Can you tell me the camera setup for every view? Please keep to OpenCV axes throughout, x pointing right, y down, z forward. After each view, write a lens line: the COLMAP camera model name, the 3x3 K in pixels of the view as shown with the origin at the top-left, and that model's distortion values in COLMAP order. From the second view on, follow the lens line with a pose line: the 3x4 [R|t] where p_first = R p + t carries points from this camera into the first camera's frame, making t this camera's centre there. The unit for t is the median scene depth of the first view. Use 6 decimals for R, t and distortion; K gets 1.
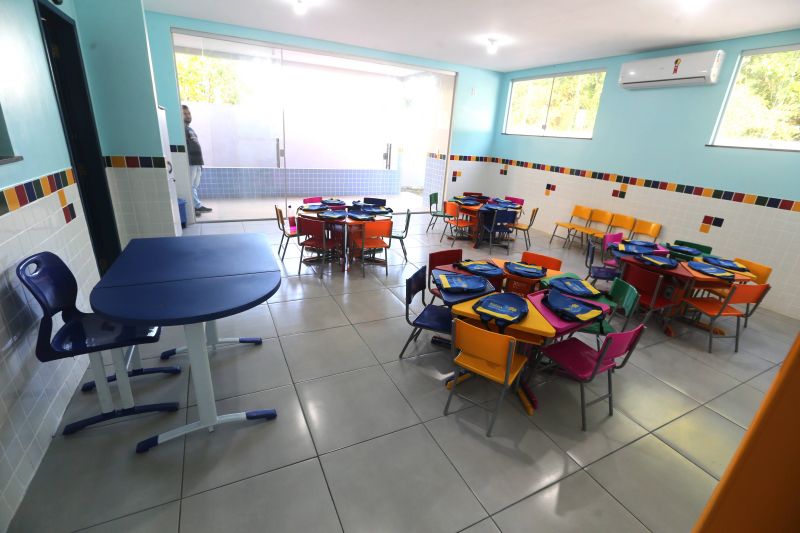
lens RADIAL K [[368.8, 0, 400.0], [0, 368.8, 266.5], [0, 0, 1]] dist [-0.001020, 0.000459]
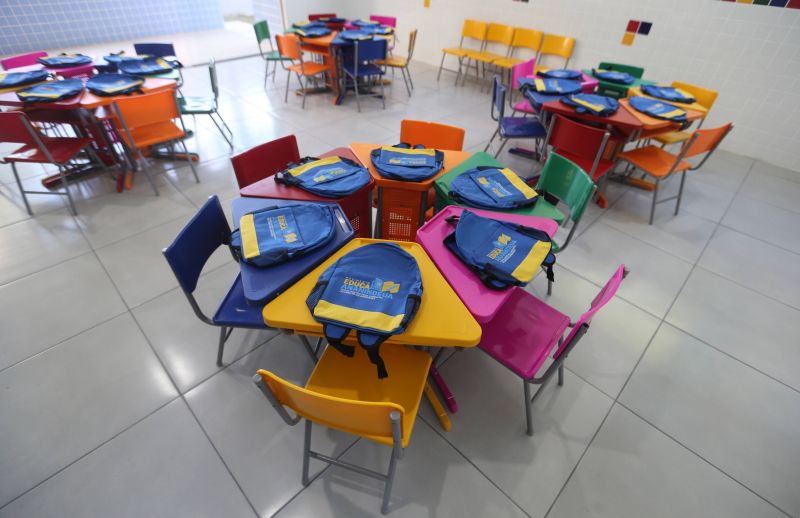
lens RADIAL K [[407.8, 0, 400.0], [0, 407.8, 259.0], [0, 0, 1]] dist [-0.051219, 0.030035]
pose [[0.945746, -0.236501, 0.222780, 0.109375], [0.145632, 0.921506, 0.360024, -0.055052], [-0.290439, -0.308047, 0.905954, 0.280341]]
